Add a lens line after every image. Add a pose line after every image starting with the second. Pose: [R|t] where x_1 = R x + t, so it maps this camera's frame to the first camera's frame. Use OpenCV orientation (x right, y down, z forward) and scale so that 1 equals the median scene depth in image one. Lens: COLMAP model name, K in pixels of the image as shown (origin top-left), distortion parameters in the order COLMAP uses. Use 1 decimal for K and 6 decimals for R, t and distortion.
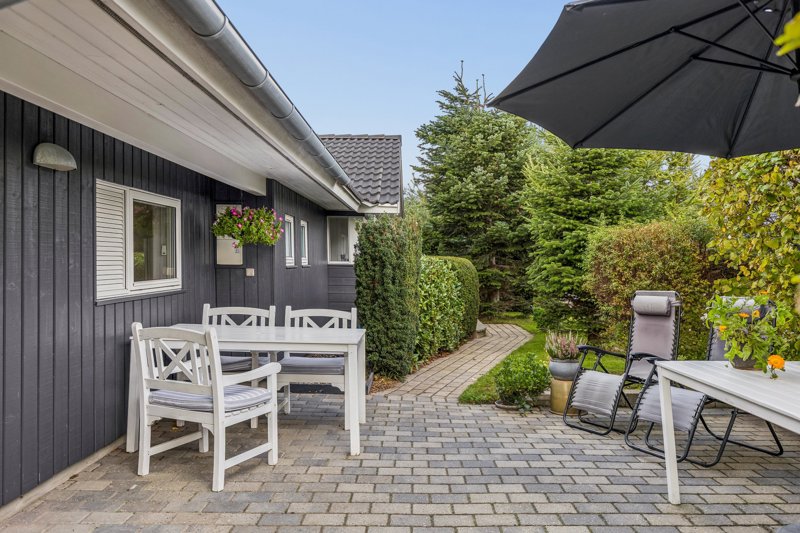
lens RADIAL K [[594.7, 0, 400.0], [0, 594.7, 266.5], [0, 0, 1]] dist [0.004126, 0.001380]
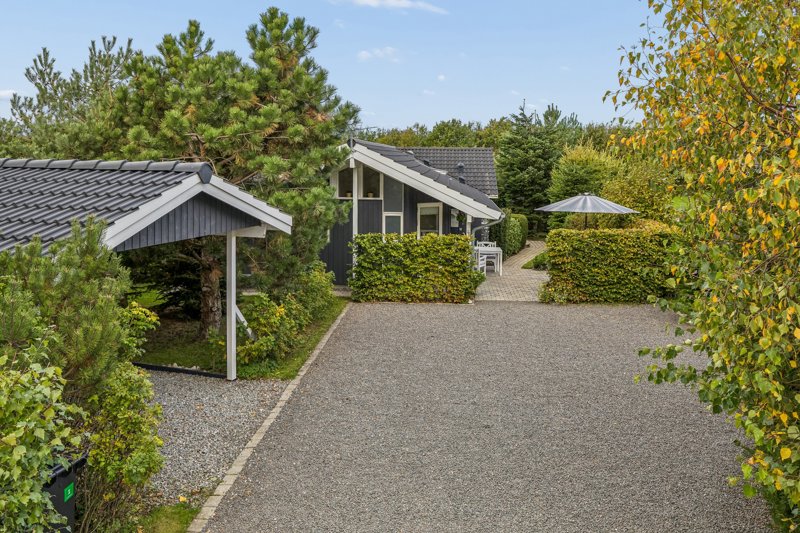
lens RADIAL K [[633.6, 0, 400.0], [0, 633.6, 266.5], [0, 0, 1]] dist [0.000939, 0.000174]
pose [[0.998257, 0.028061, -0.051924, -0.225033], [-0.018940, 0.985525, 0.168468, -0.210855], [0.055900, -0.167191, 0.984339, -1.437816]]
